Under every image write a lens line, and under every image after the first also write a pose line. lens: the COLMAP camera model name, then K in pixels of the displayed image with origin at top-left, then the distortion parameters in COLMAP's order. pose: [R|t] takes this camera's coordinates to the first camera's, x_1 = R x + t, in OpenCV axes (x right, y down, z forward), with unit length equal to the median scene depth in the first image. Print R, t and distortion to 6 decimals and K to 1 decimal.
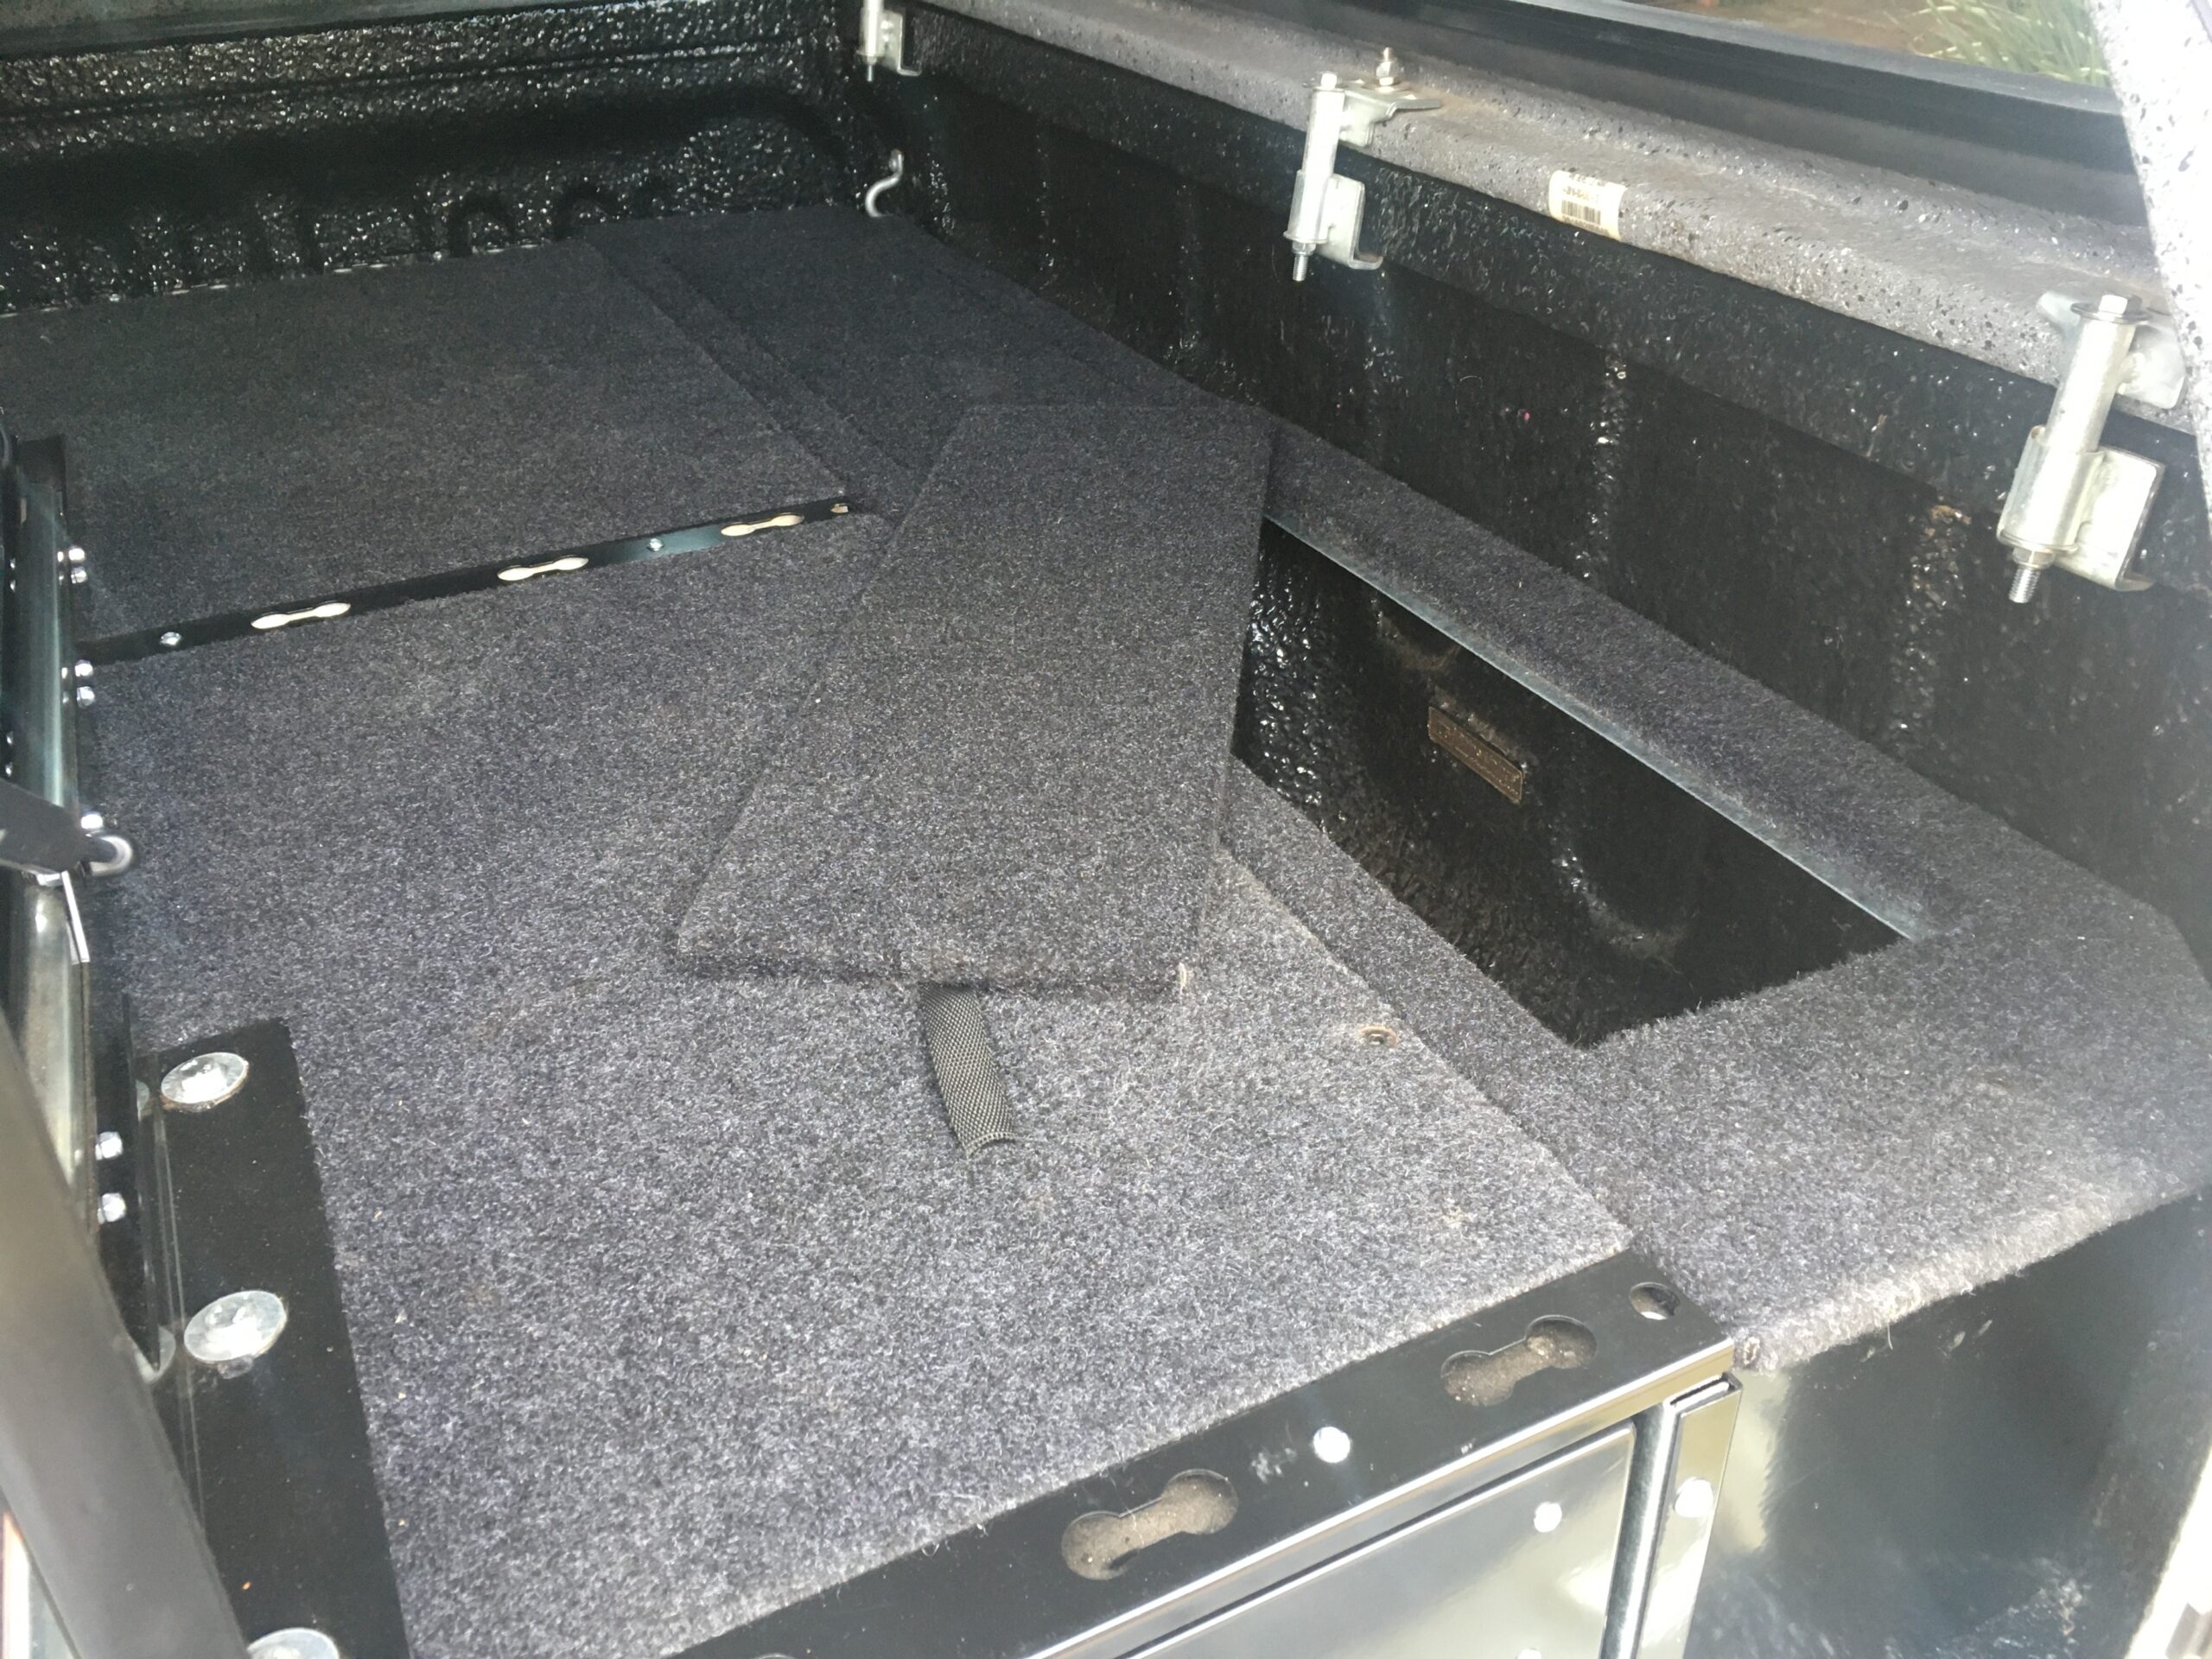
lens RADIAL K [[1882.9, 0, 1093.6], [0, 1882.9, 824.0], [0, 0, 1]] dist [0.069225, -0.077852]
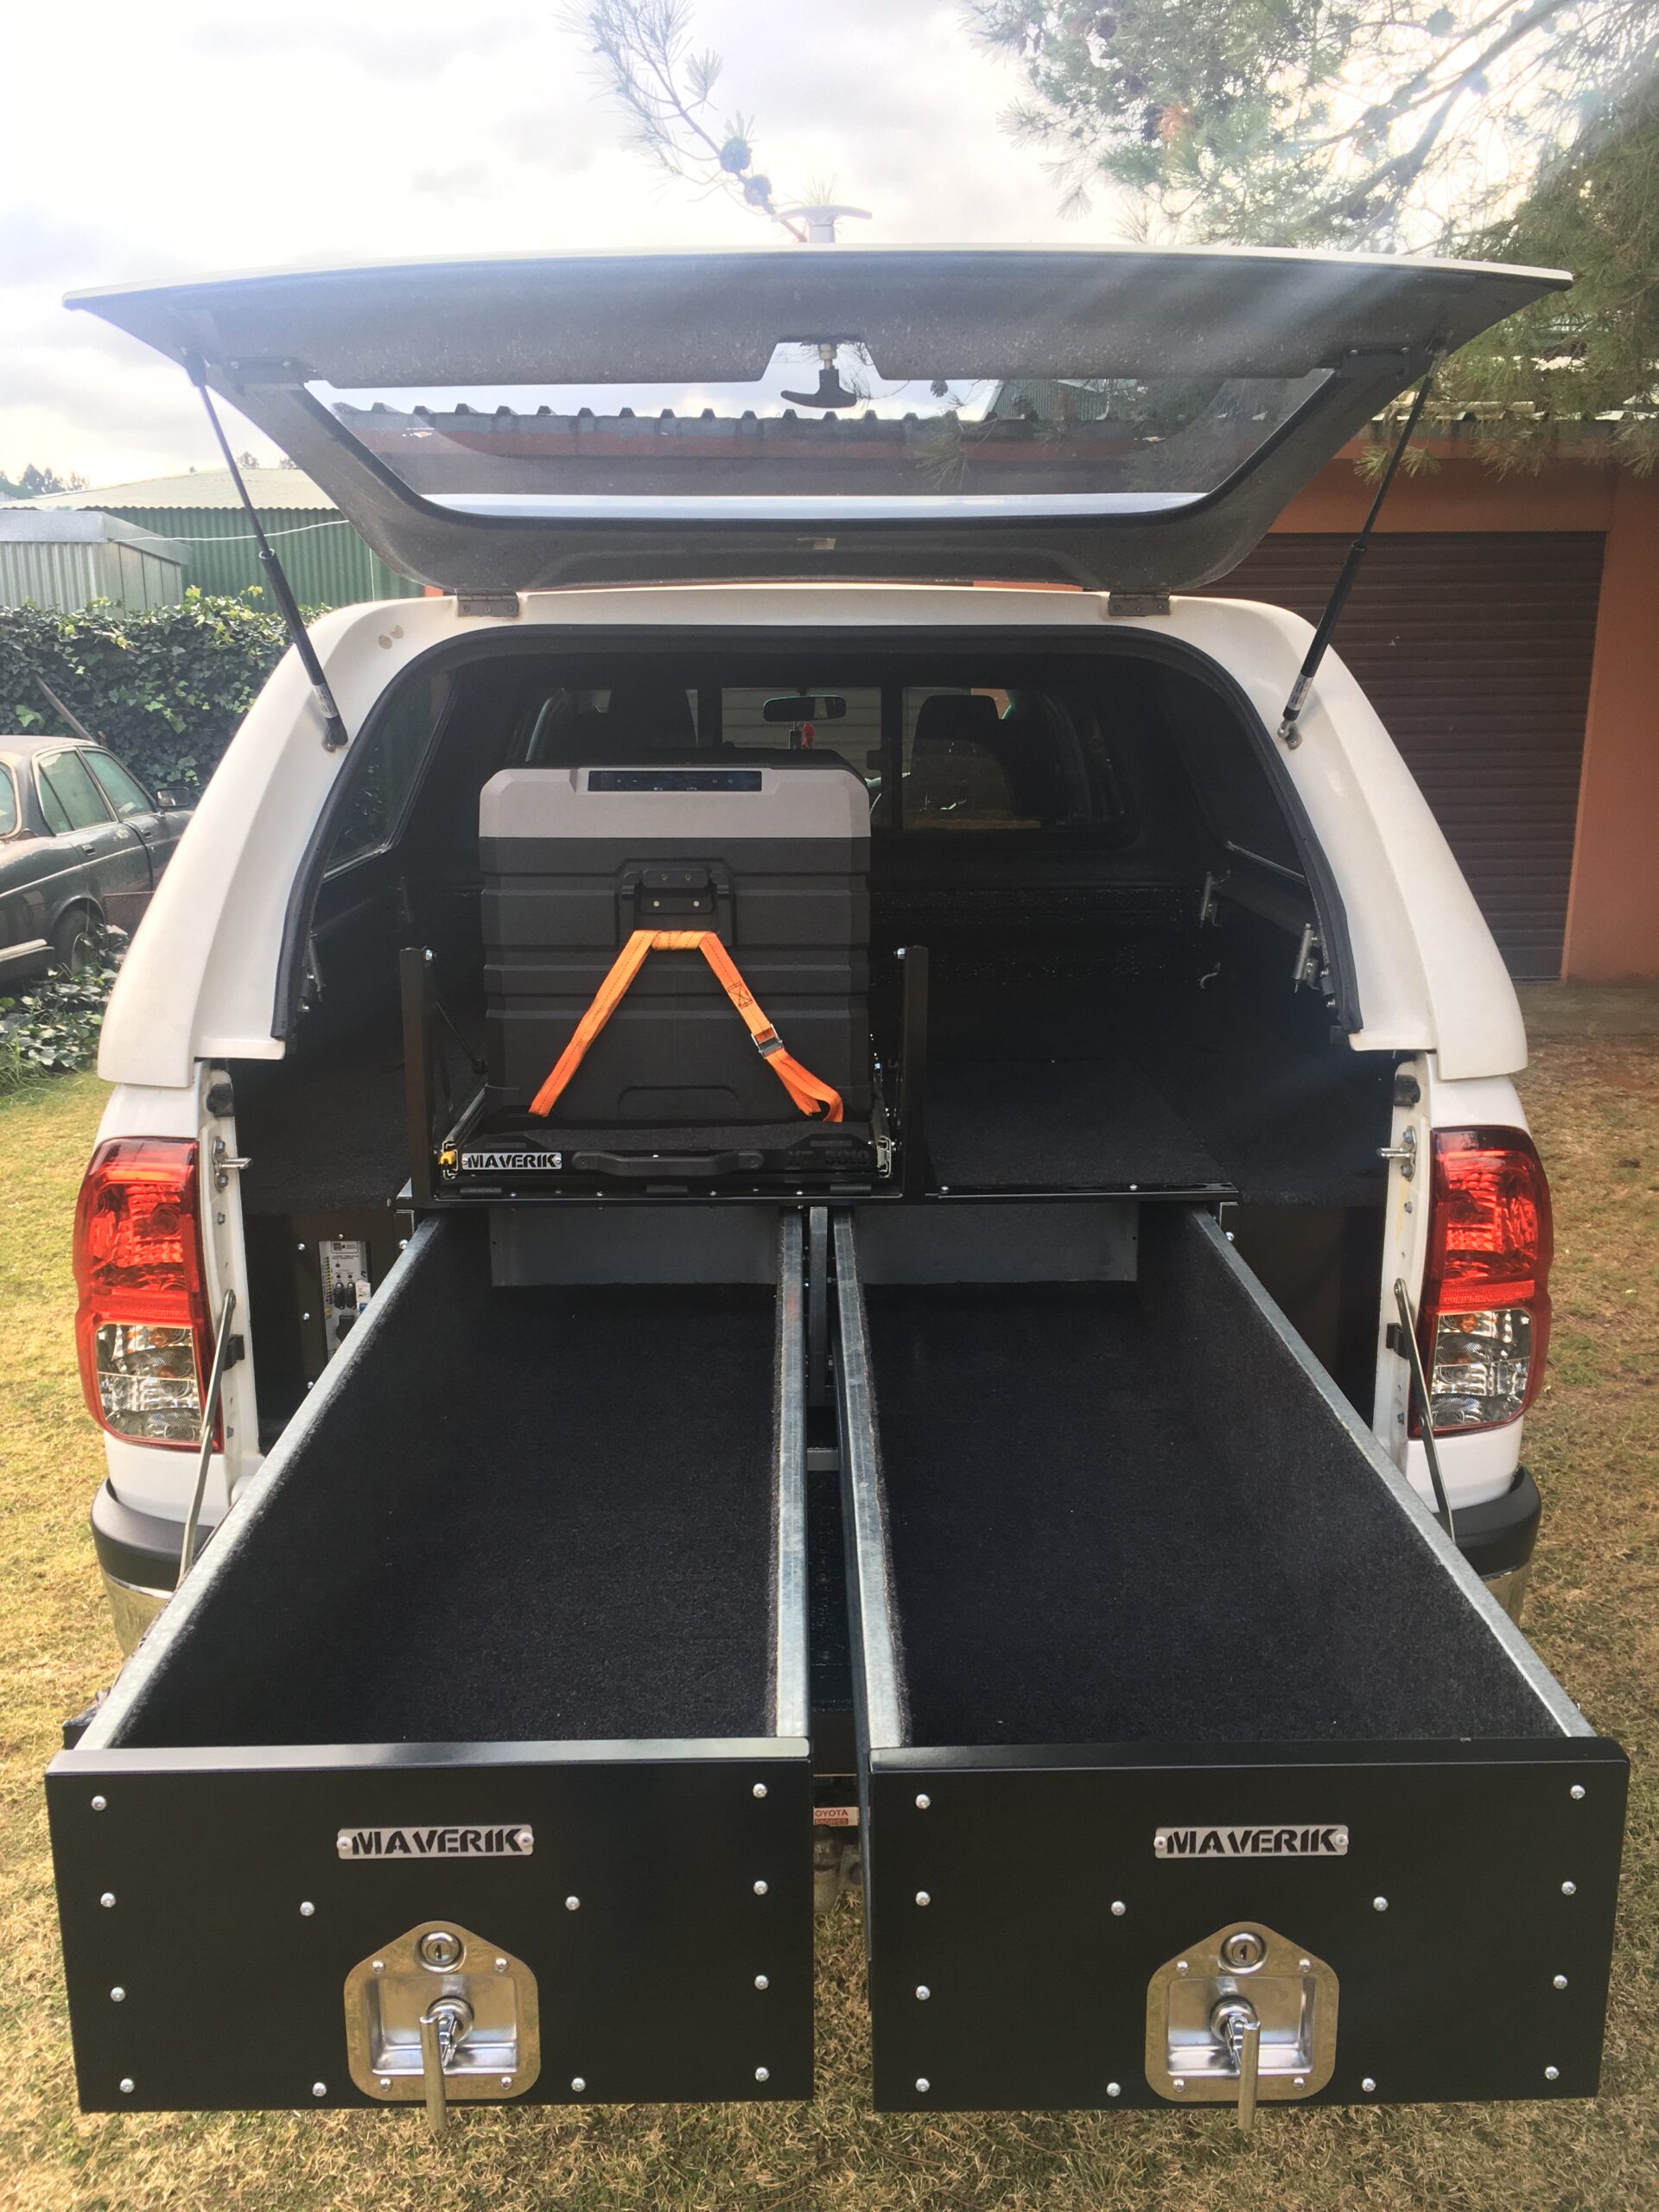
lens RADIAL K [[1882.9, 0, 829.5], [0, 1882.9, 1106.0], [0, 0, 1]] dist [0.069225, -0.077852]
pose [[0.908047, 0.119793, -0.401373, 0.647580], [-0.233794, 0.940029, -0.248366, 0.743964], [0.347550, 0.319367, 0.881597, -1.684076]]
